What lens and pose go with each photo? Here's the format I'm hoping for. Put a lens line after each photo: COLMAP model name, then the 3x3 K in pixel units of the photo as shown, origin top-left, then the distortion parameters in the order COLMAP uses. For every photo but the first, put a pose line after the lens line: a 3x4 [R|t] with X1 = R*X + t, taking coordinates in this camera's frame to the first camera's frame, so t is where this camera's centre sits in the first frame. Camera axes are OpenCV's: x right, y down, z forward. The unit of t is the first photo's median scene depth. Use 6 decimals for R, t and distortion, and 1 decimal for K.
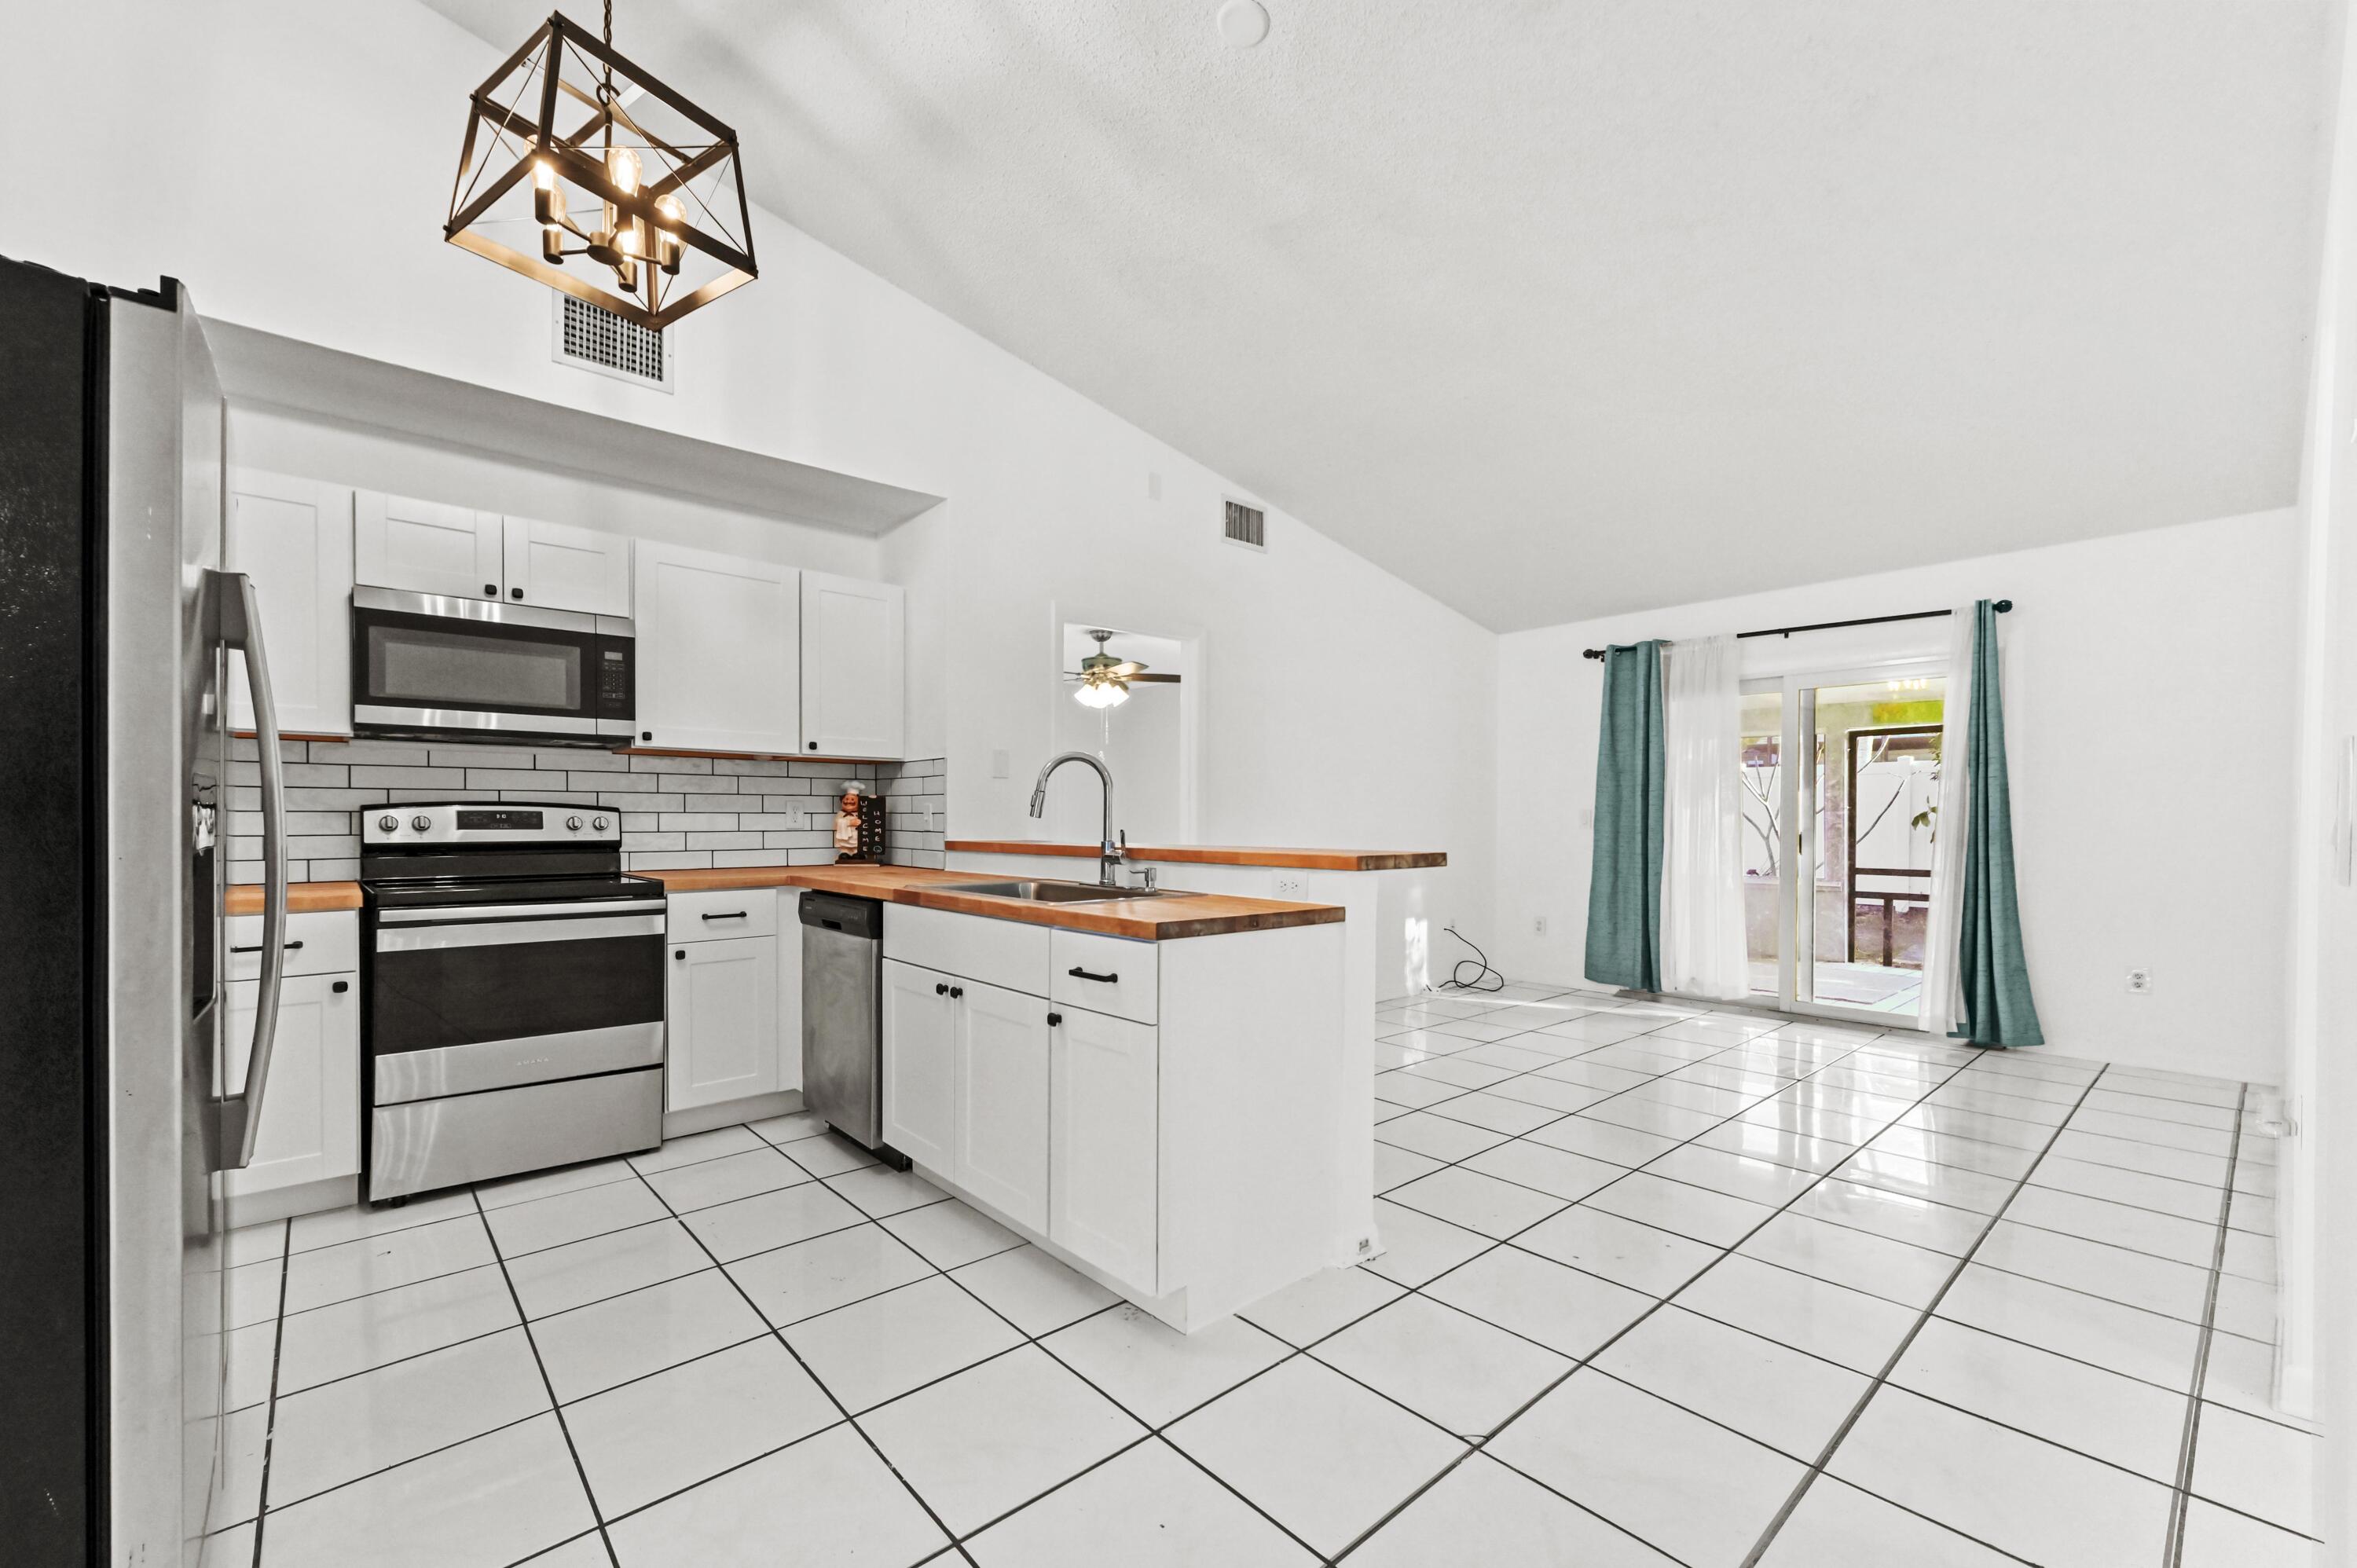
lens RADIAL K [[950.5, 0, 1158.7], [0, 950.5, 830.3], [0, 0, 1]] dist [0.007483, 0.000140]
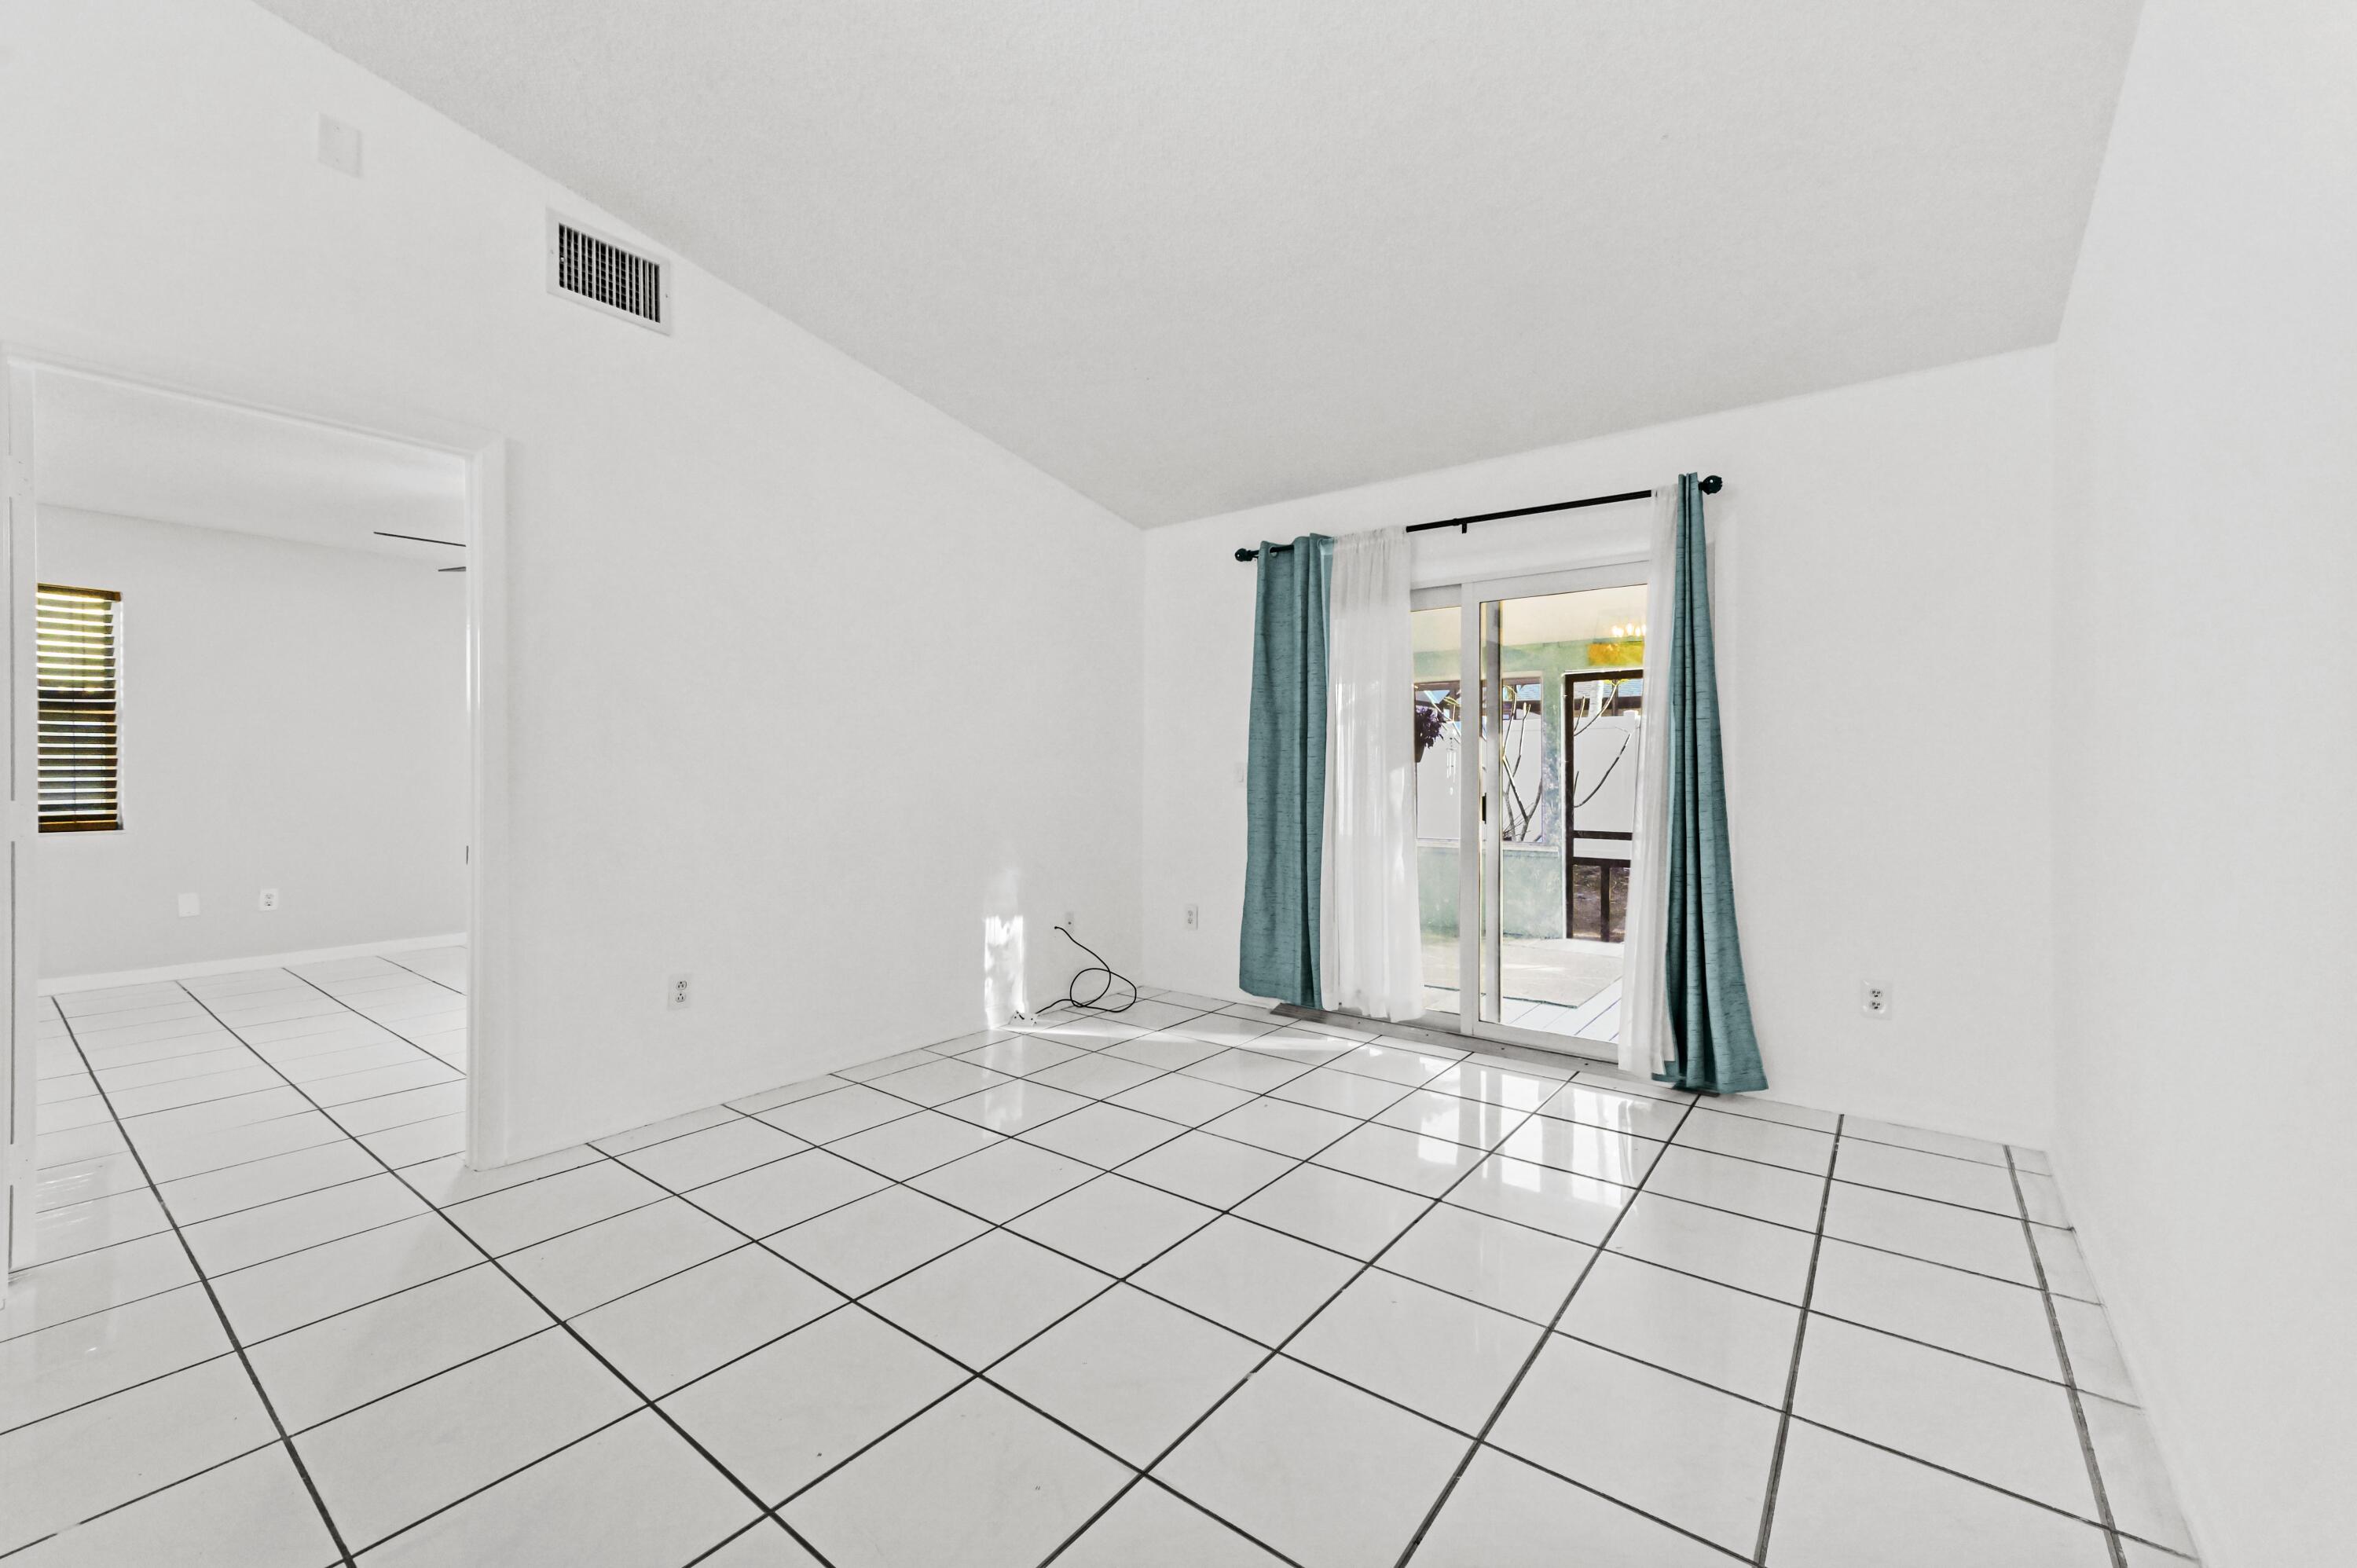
lens RADIAL K [[940.2, 0, 1186.1], [0, 940.2, 765.6], [0, 0, 1]] dist [0.001948, 0.000128]
pose [[0.977786, 0.003312, 0.209581, 0.291811], [0.000975, 0.999793, -0.020344, -0.004940], [-0.209605, 0.020097, 0.977580, 0.330504]]
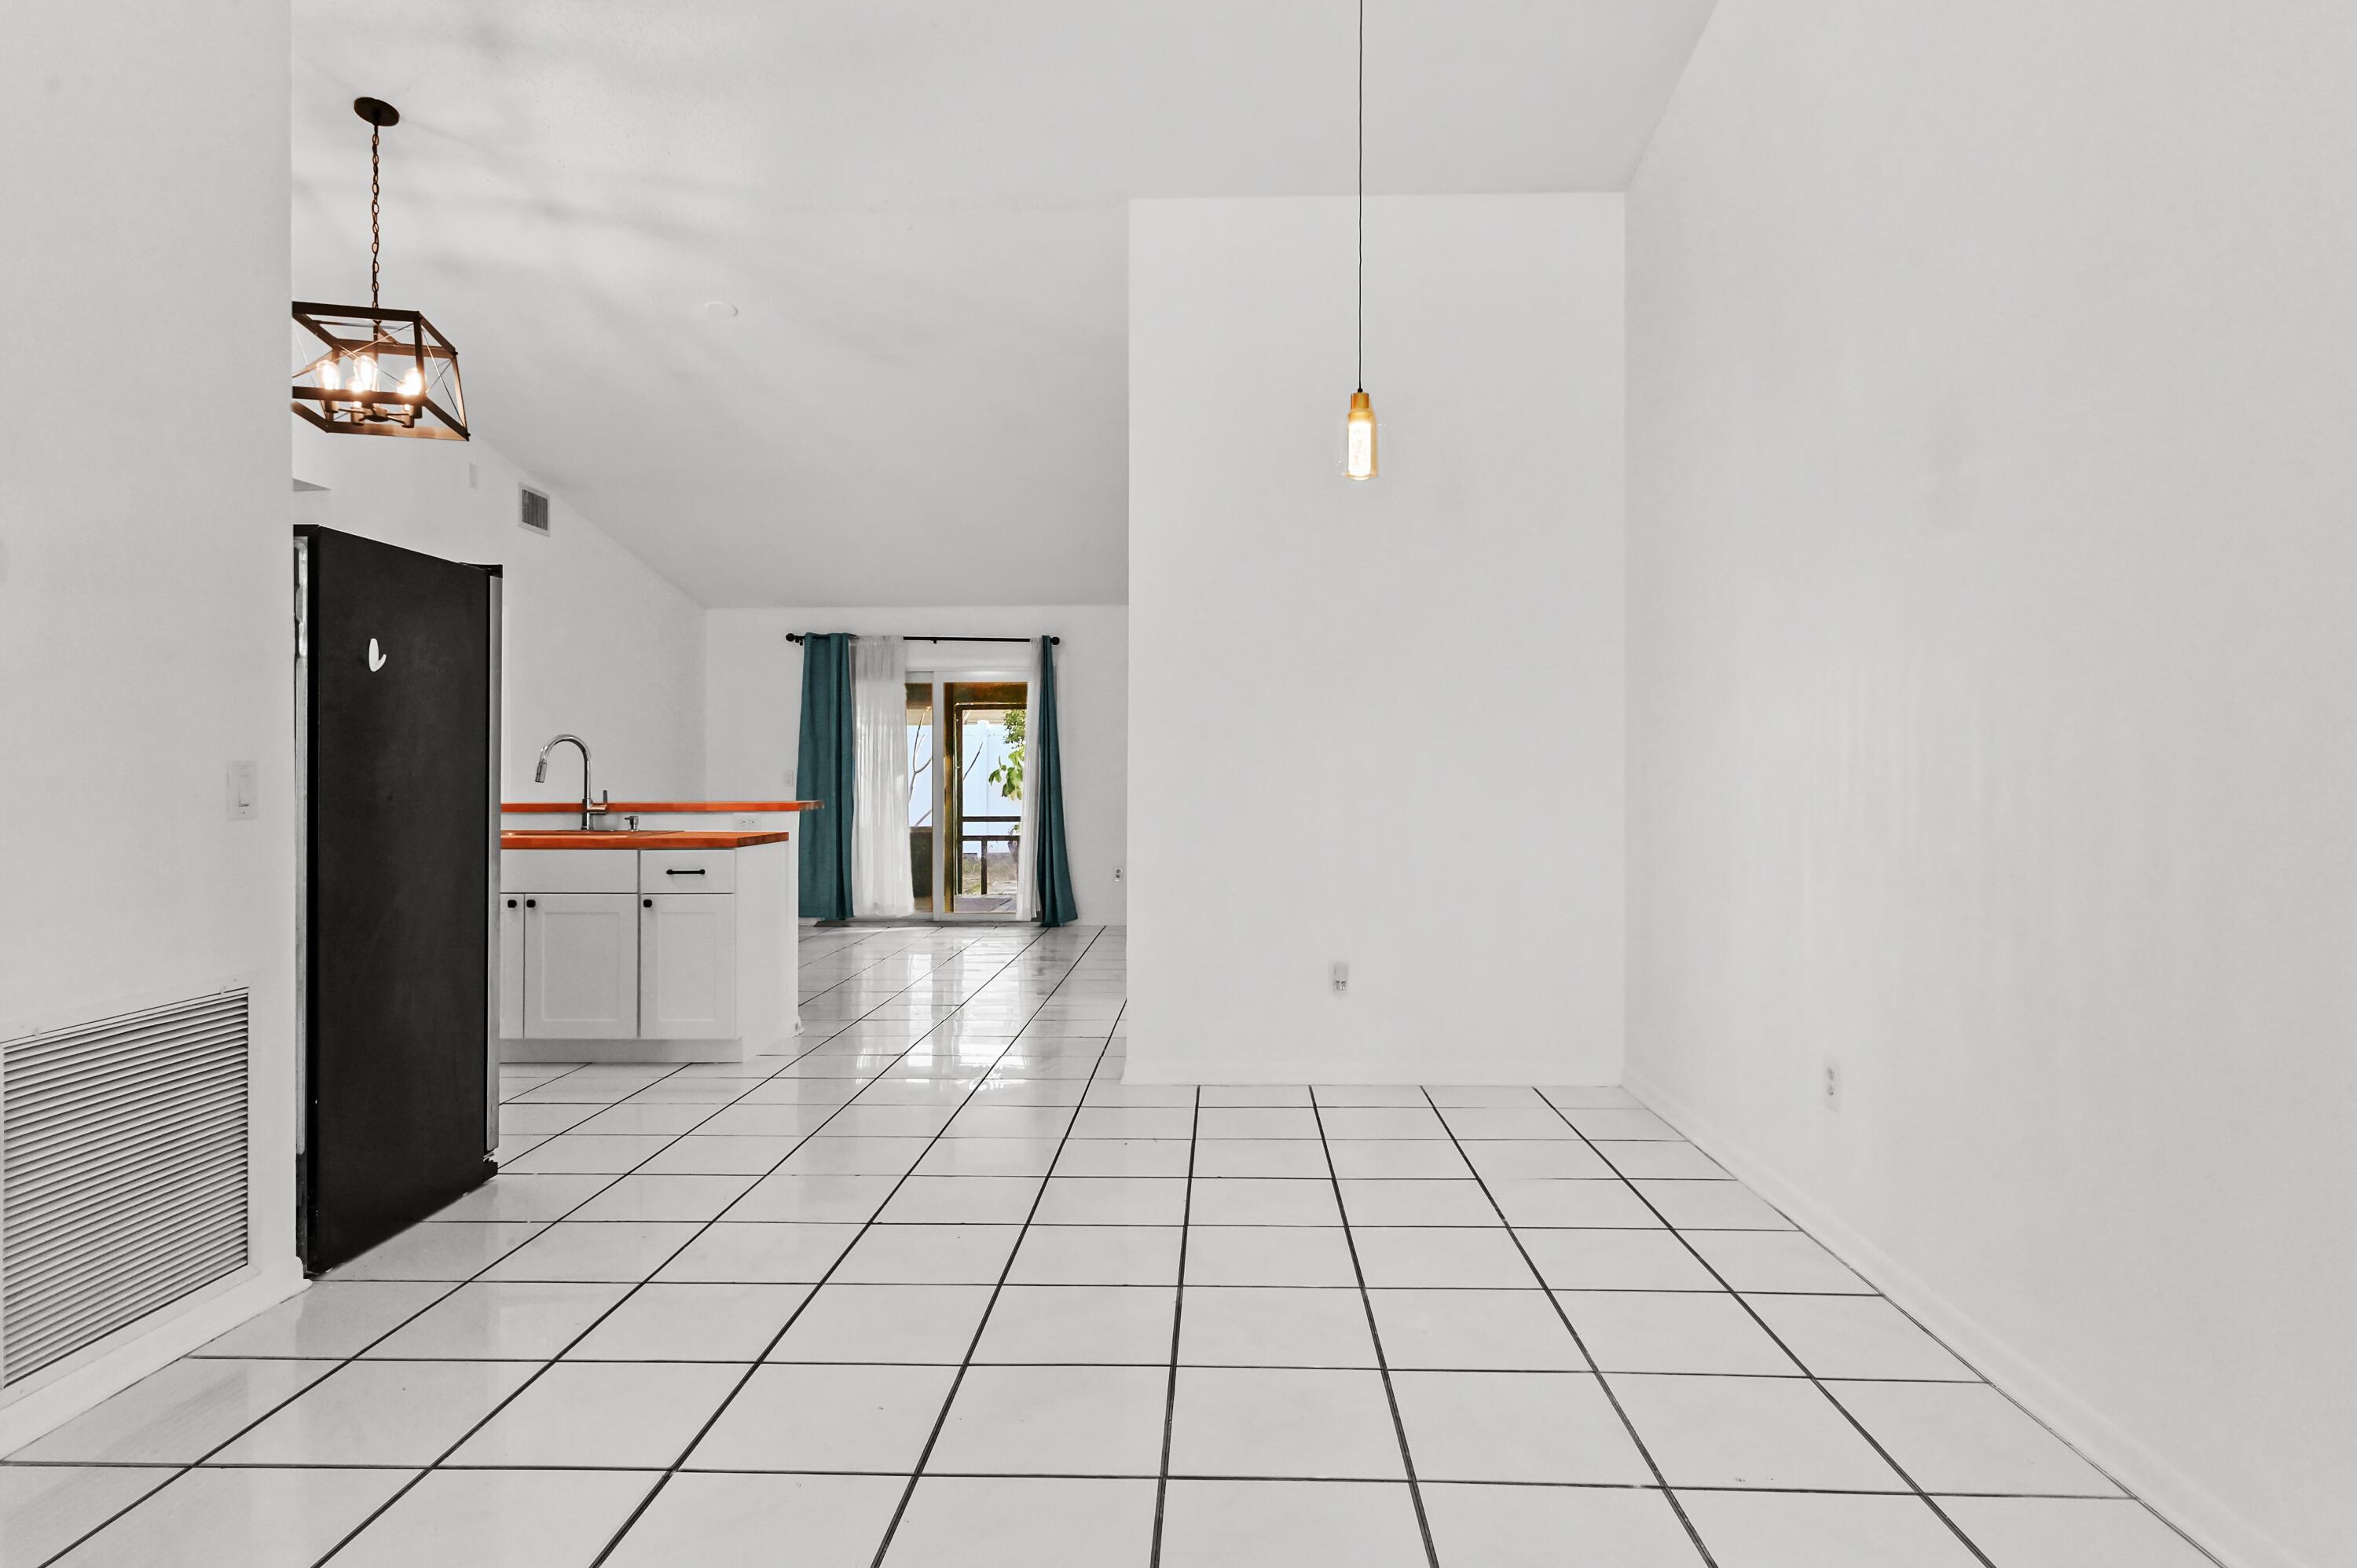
lens RADIAL K [[1390.1, 0, 1178.5], [0, 1390.1, 784.0], [0, 0, 1]] dist [0.024554, -0.000173]
pose [[0.682246, -0.009772, 0.731057, -0.546227], [0.012435, 0.999921, 0.001760, -0.002132], [-0.731017, 0.007890, 0.682314, -0.591138]]
